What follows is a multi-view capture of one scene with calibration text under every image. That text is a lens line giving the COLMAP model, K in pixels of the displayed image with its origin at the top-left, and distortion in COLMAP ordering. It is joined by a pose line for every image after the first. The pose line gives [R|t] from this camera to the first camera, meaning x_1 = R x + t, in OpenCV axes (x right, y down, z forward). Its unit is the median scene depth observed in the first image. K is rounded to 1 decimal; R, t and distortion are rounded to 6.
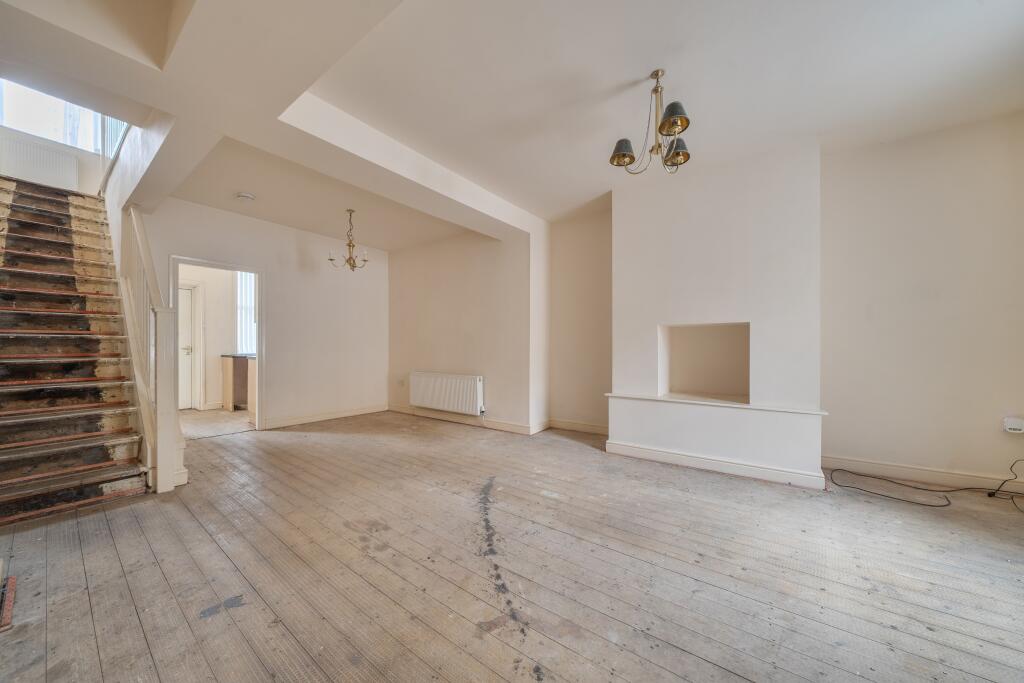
lens RADIAL K [[347.8, 0, 508.7], [0, 347.8, 340.7], [0, 0, 1]] dist [-0.001377, -0.000040]
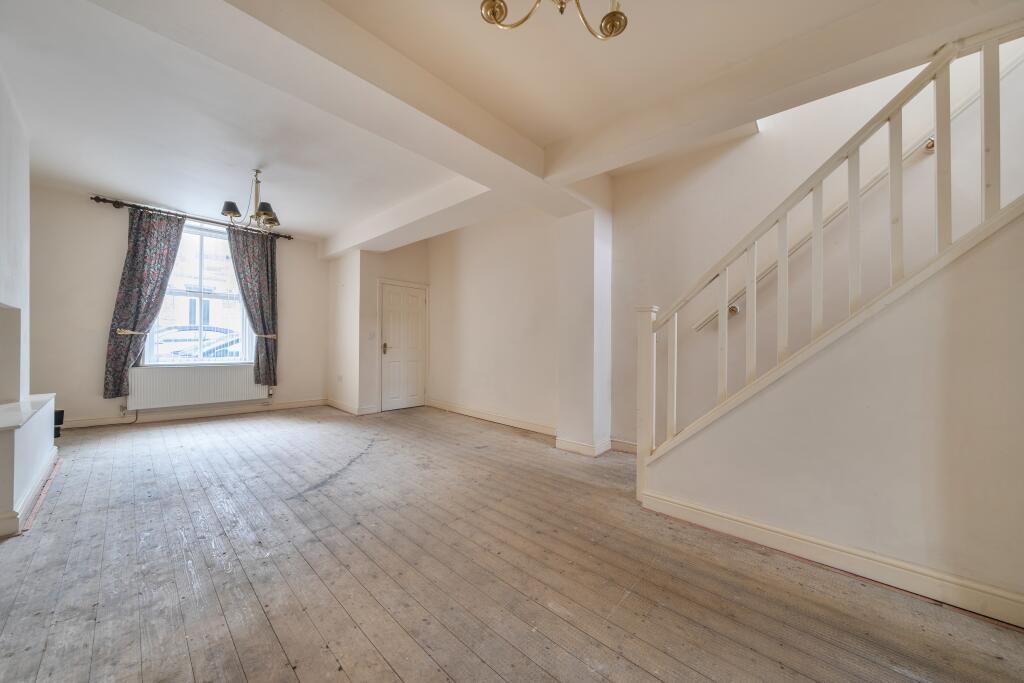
lens RADIAL K [[351.4, 0, 512.0], [0, 351.4, 346.6], [0, 0, 1]] dist [-0.004402, -0.000097]
pose [[-0.996089, -0.022275, 0.085504, -0.766228], [-0.022931, 0.999715, -0.006699, 0.026551], [-0.085331, -0.008634, -0.996315, 2.169266]]
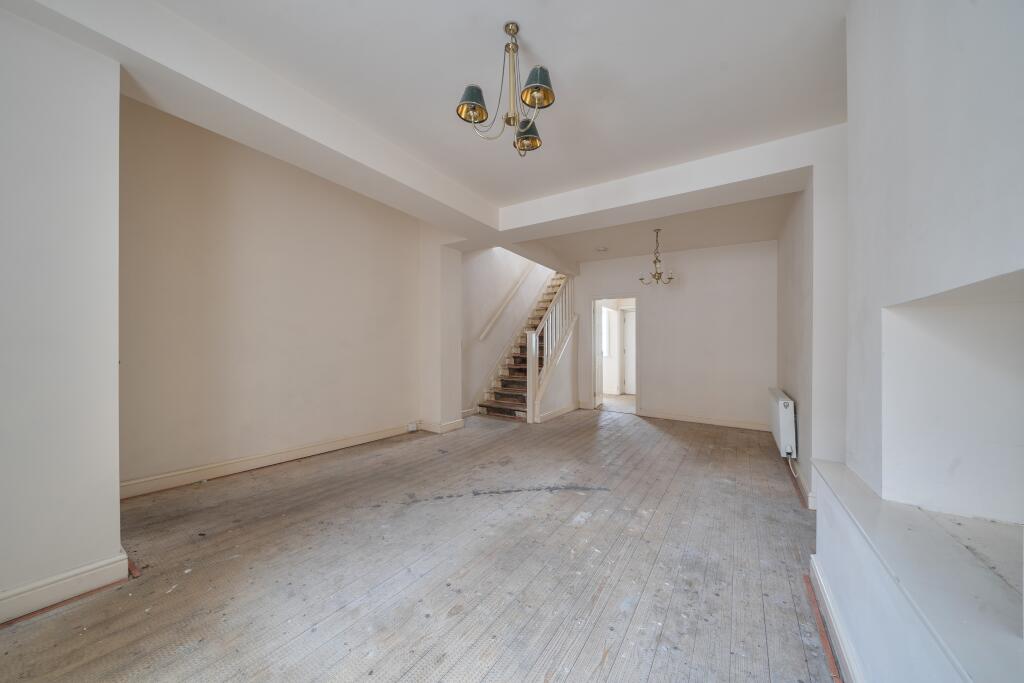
lens RADIAL K [[351.4, 0, 512.0], [0, 351.4, 346.6], [0, 0, 1]] dist [-0.004402, -0.000097]
pose [[0.071717, -0.001619, -0.997424, 1.093296], [-0.003252, 0.999993, -0.001857, 0.000462], [0.997420, 0.003376, 0.071711, 0.806760]]
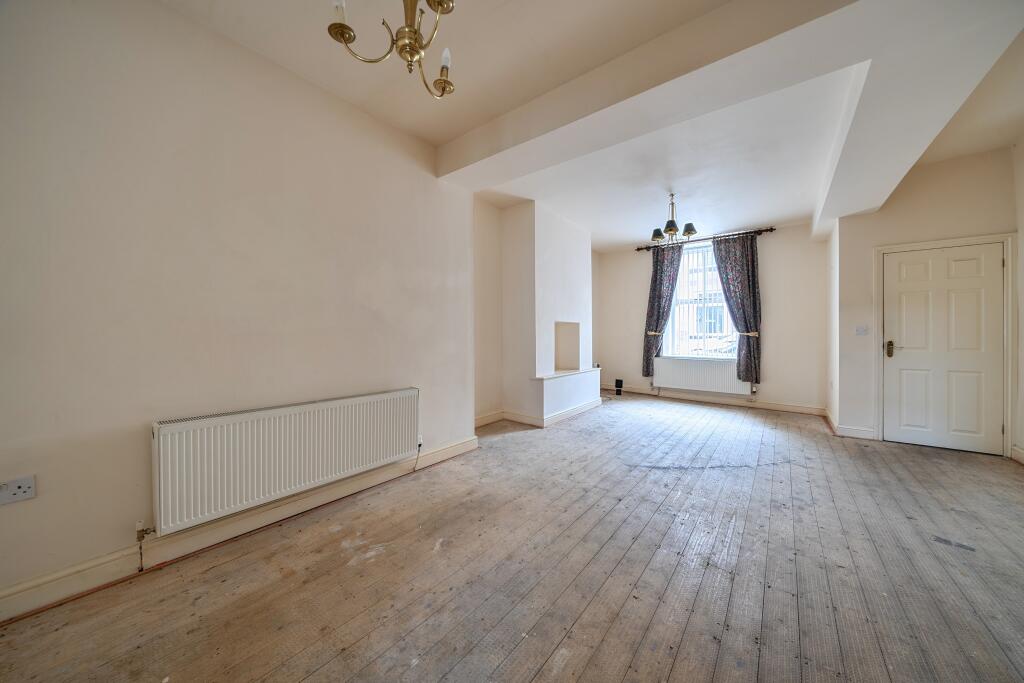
lens RADIAL K [[351.4, 0, 512.0], [0, 351.4, 346.6], [0, 0, 1]] dist [-0.004402, -0.000097]
pose [[0.012197, -0.036004, 0.999277, -1.292014], [-0.023096, 0.999075, 0.036278, 0.015895], [-0.999659, -0.023522, 0.011354, 1.616199]]
